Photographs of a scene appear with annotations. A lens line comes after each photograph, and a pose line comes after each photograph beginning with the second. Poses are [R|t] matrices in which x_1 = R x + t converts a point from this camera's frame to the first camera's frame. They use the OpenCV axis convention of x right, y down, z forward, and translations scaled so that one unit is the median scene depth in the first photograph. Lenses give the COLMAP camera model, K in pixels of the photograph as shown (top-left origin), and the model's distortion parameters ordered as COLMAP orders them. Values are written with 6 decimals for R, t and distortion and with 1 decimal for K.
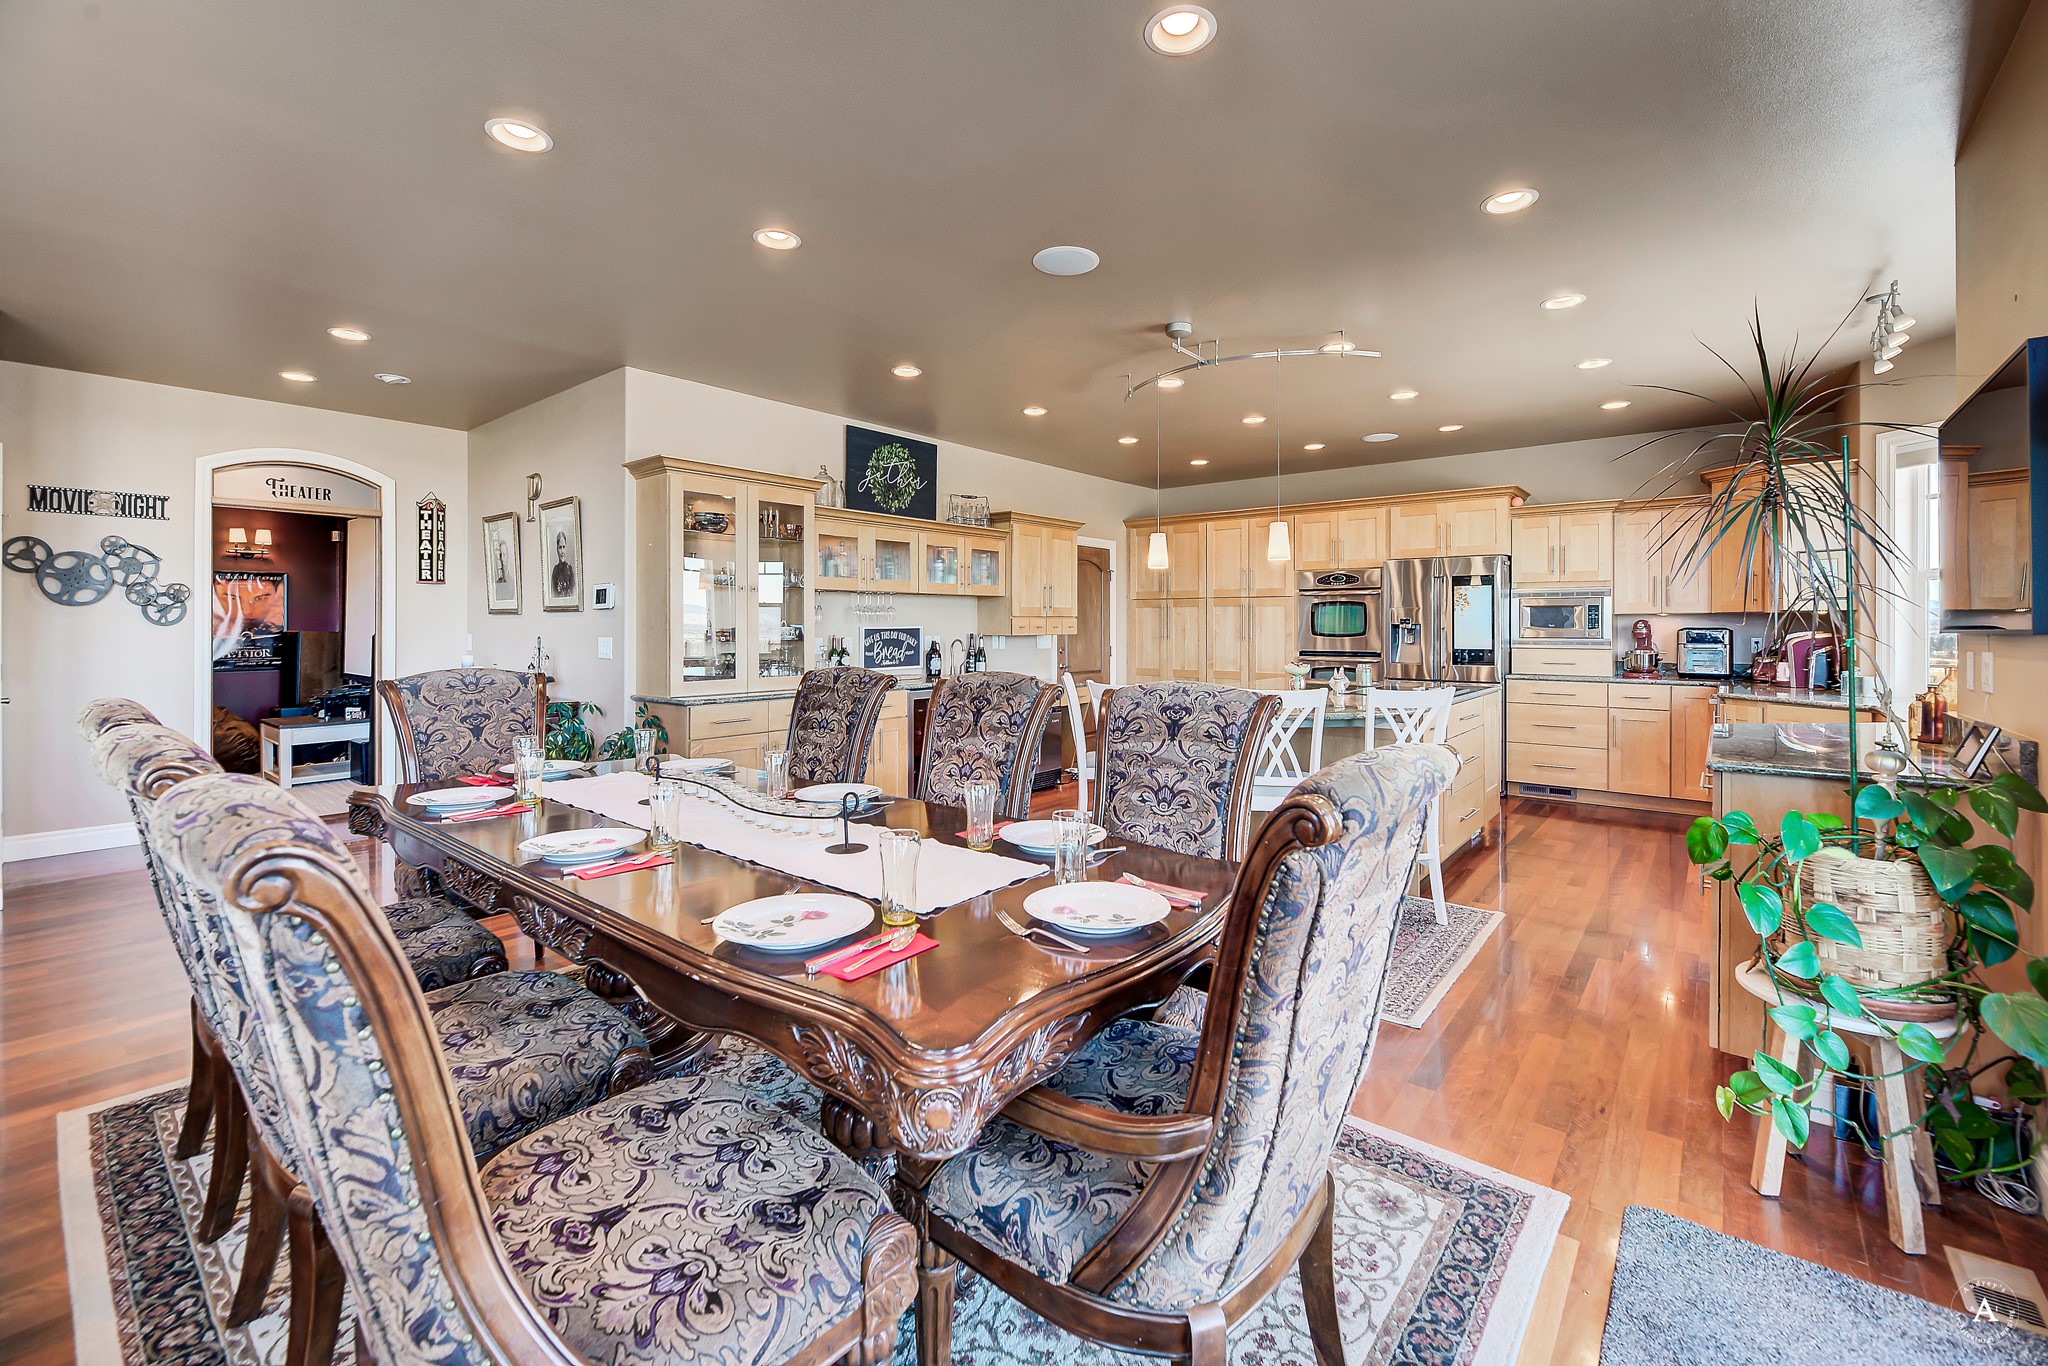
lens RADIAL K [[835.7, 0, 1087.9], [0, 835.7, 622.6], [0, 0, 1]] dist [0.002112, -0.000012]
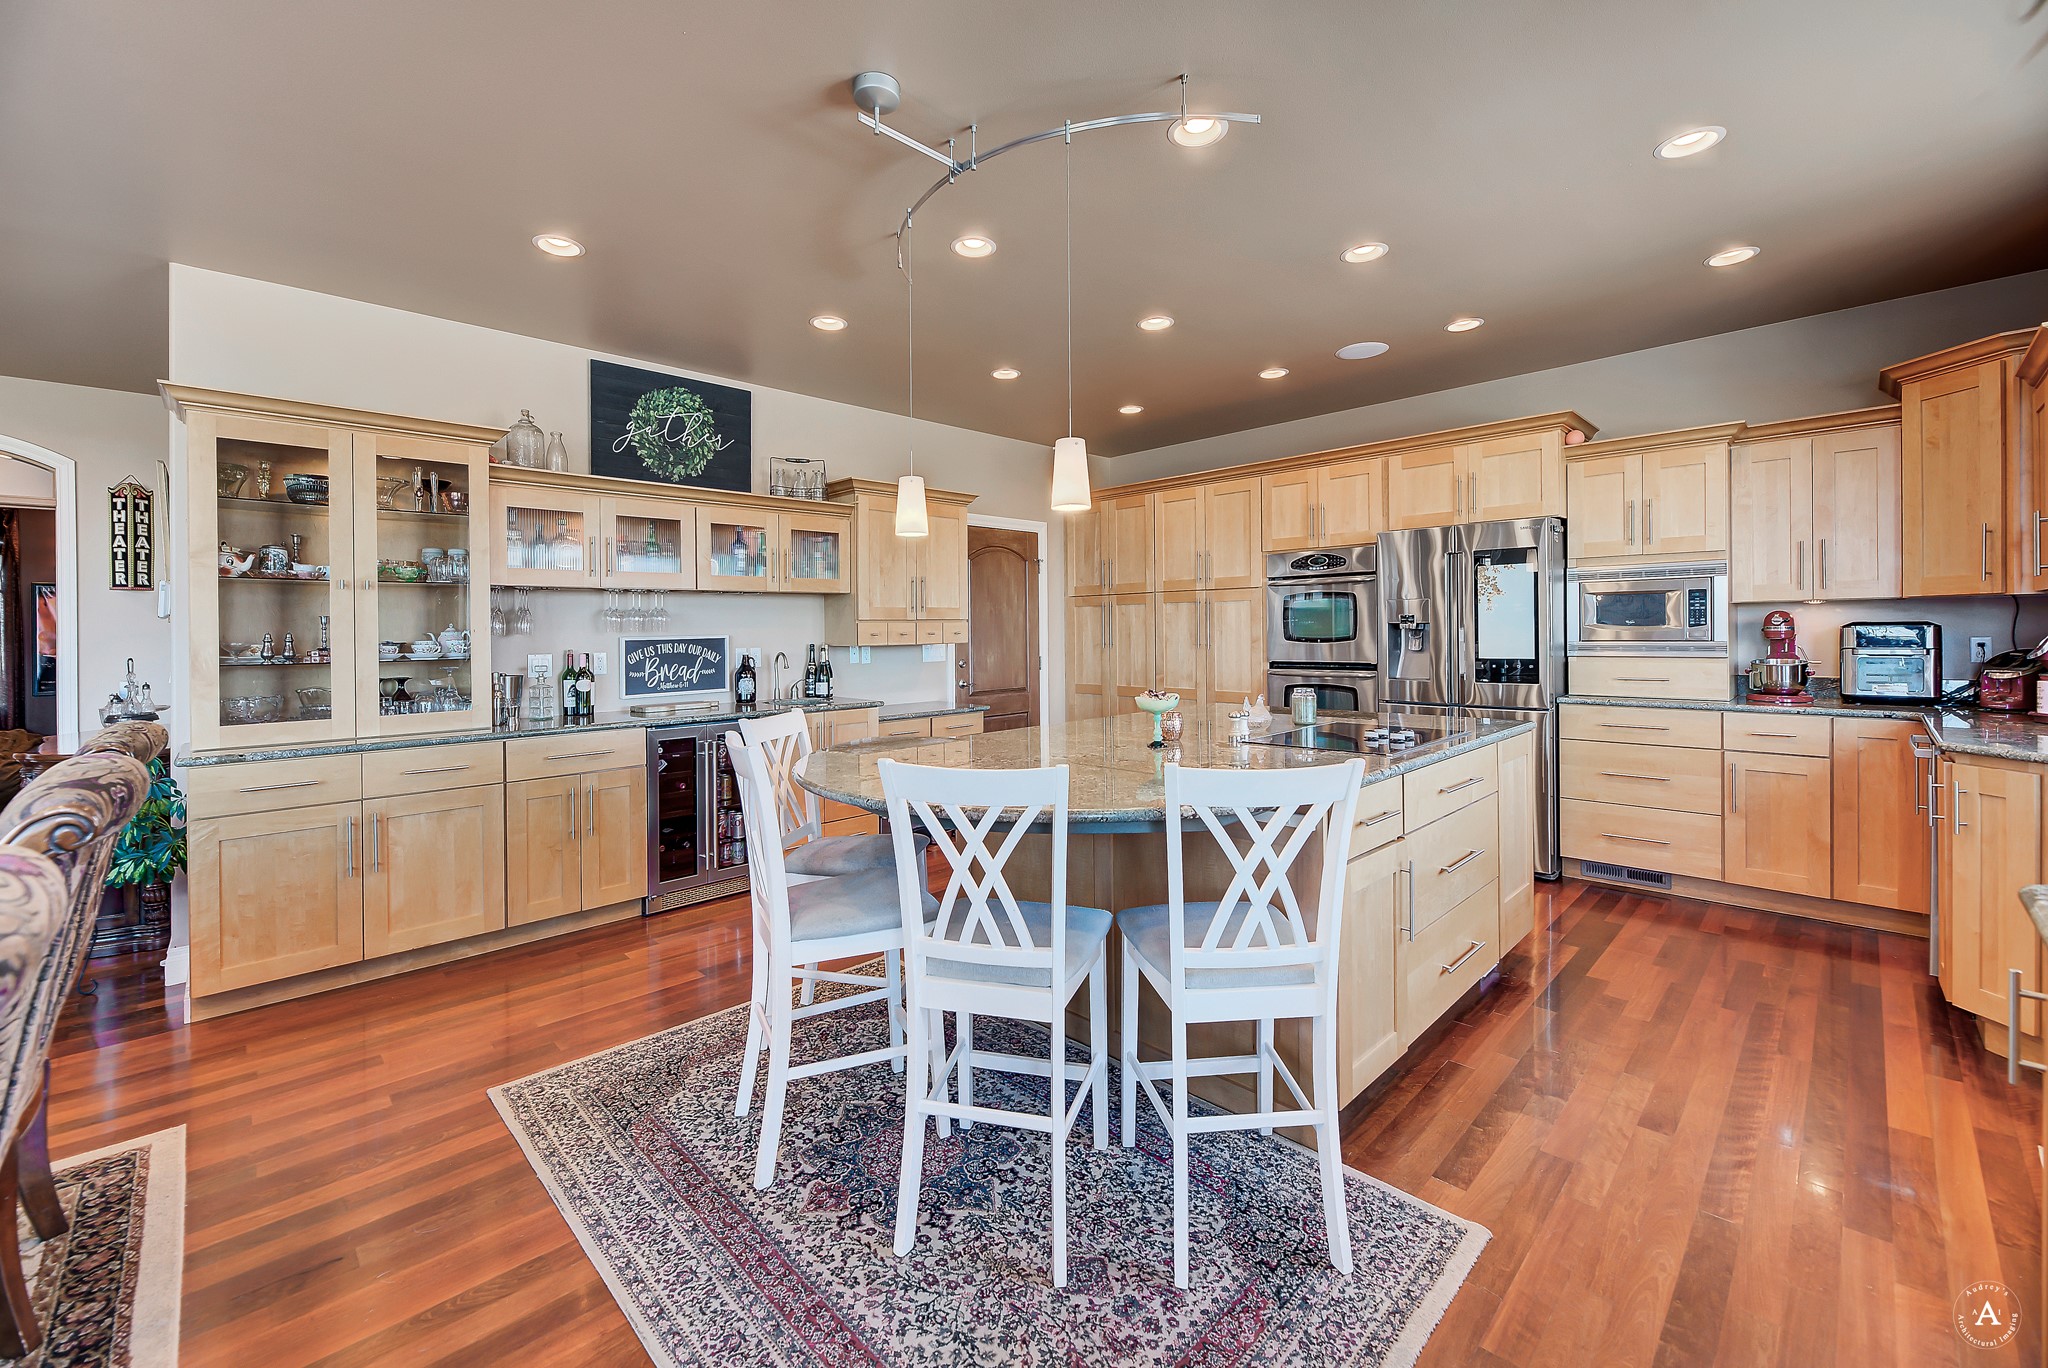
lens RADIAL K [[813.4, 0, 1088.7], [0, 813.4, 634.7], [0, 0, 1]] dist [-0.001567, -0.000252]
pose [[0.994259, -0.012875, -0.106226, 0.201531], [0.014038, 0.999849, 0.010201, 0.000773], [0.106078, -0.011634, 0.994290, 0.323152]]
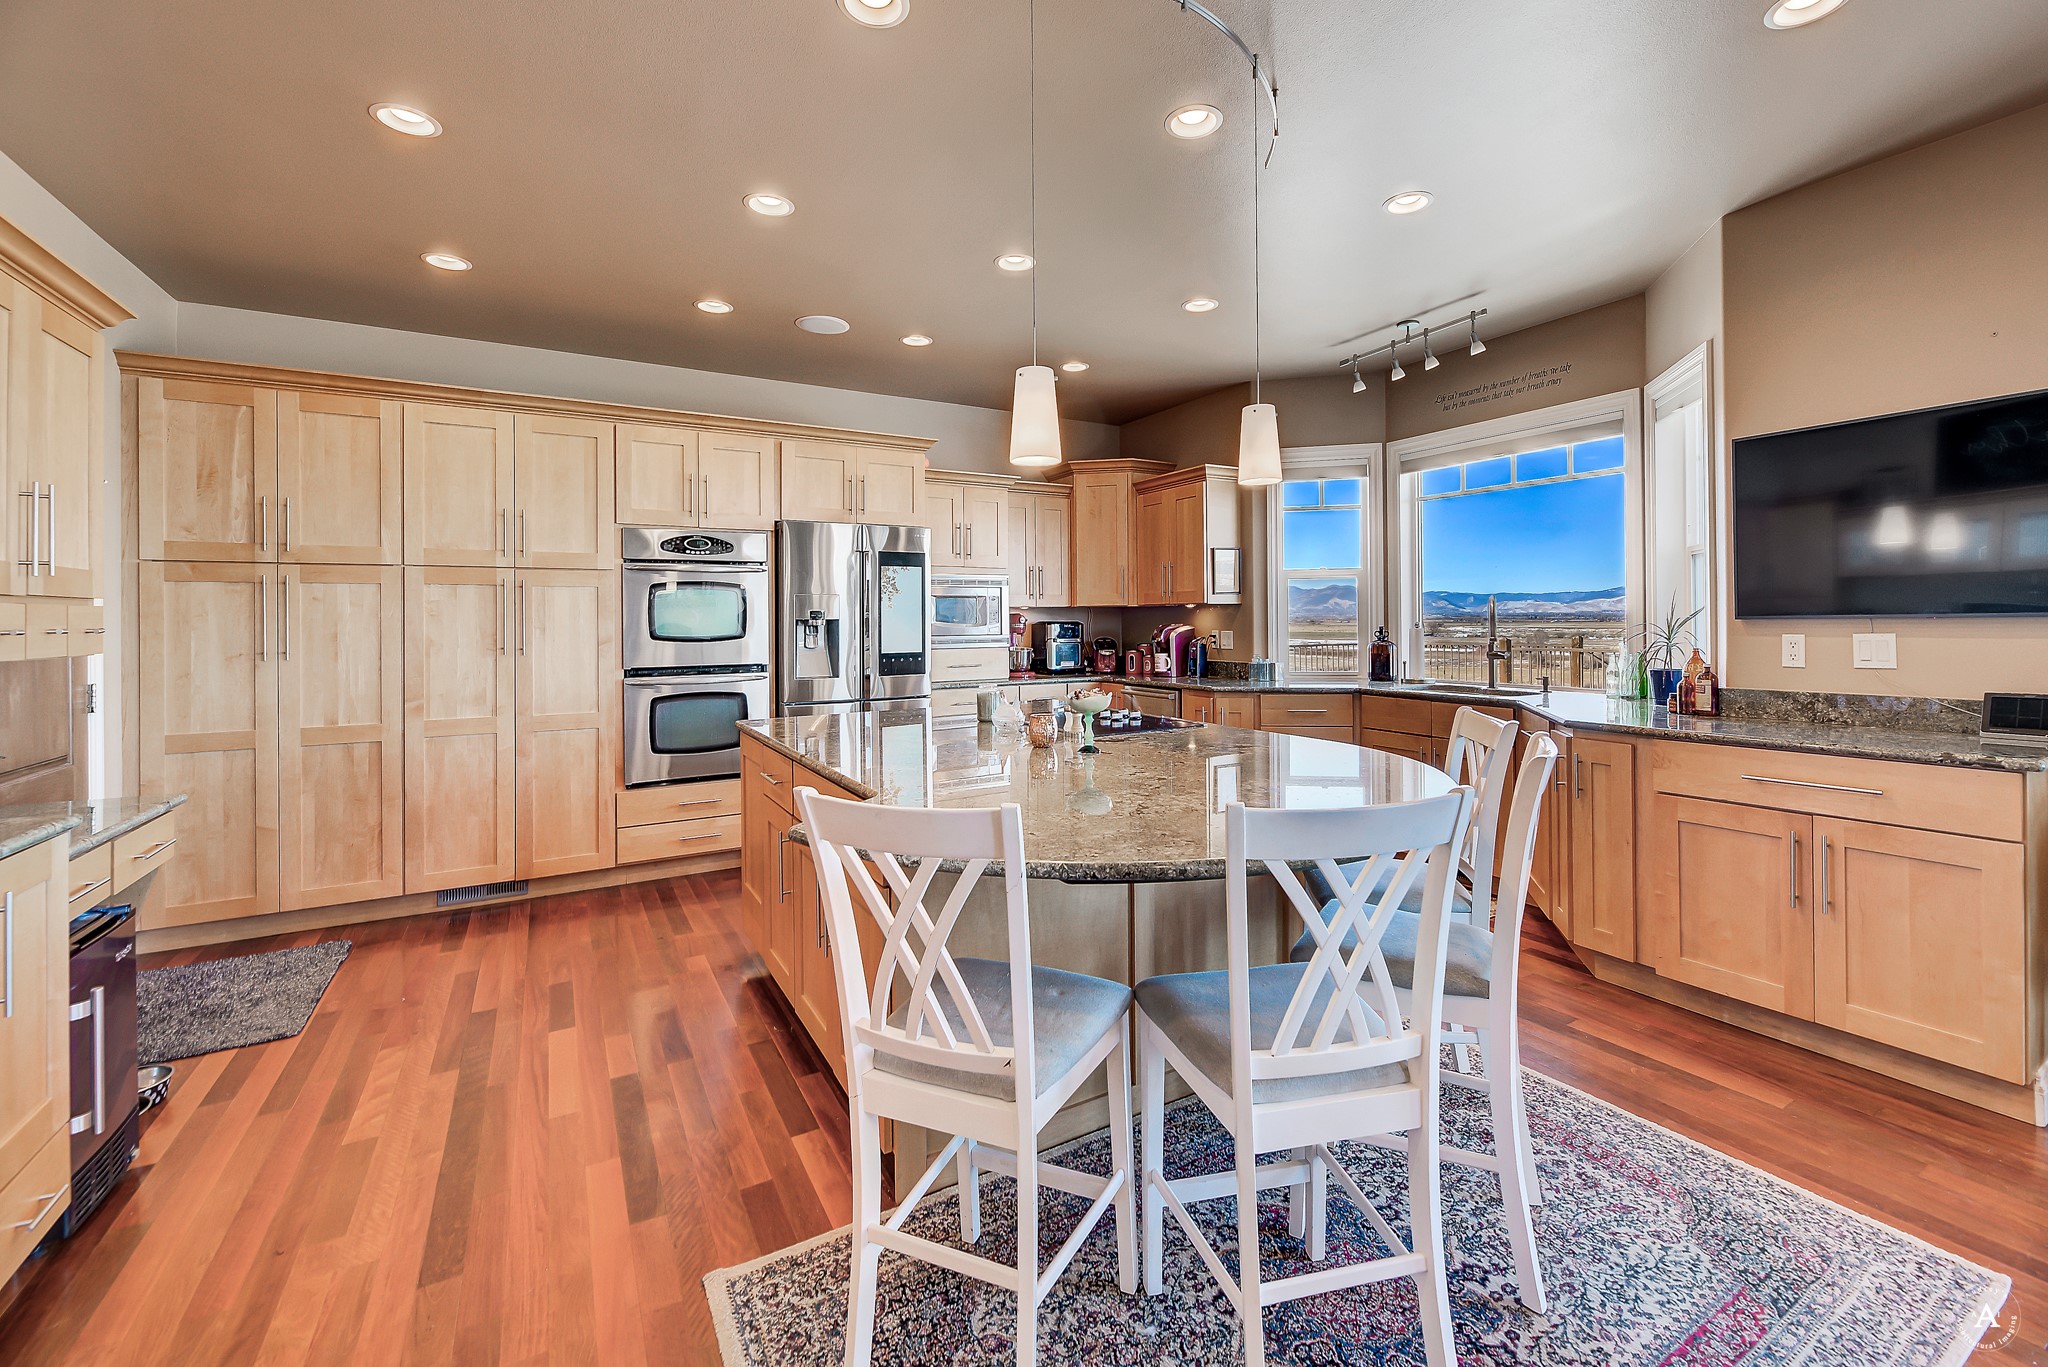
lens RADIAL K [[852.8, 0, 1012.8], [0, 852.8, 621.3], [0, 0, 1]] dist [-0.000775, -0.000054]
pose [[0.404094, -0.004151, 0.914708, -0.192996], [0.005874, 0.999981, 0.001943, 0.003039], [-0.914699, 0.004588, 0.404110, 0.628402]]
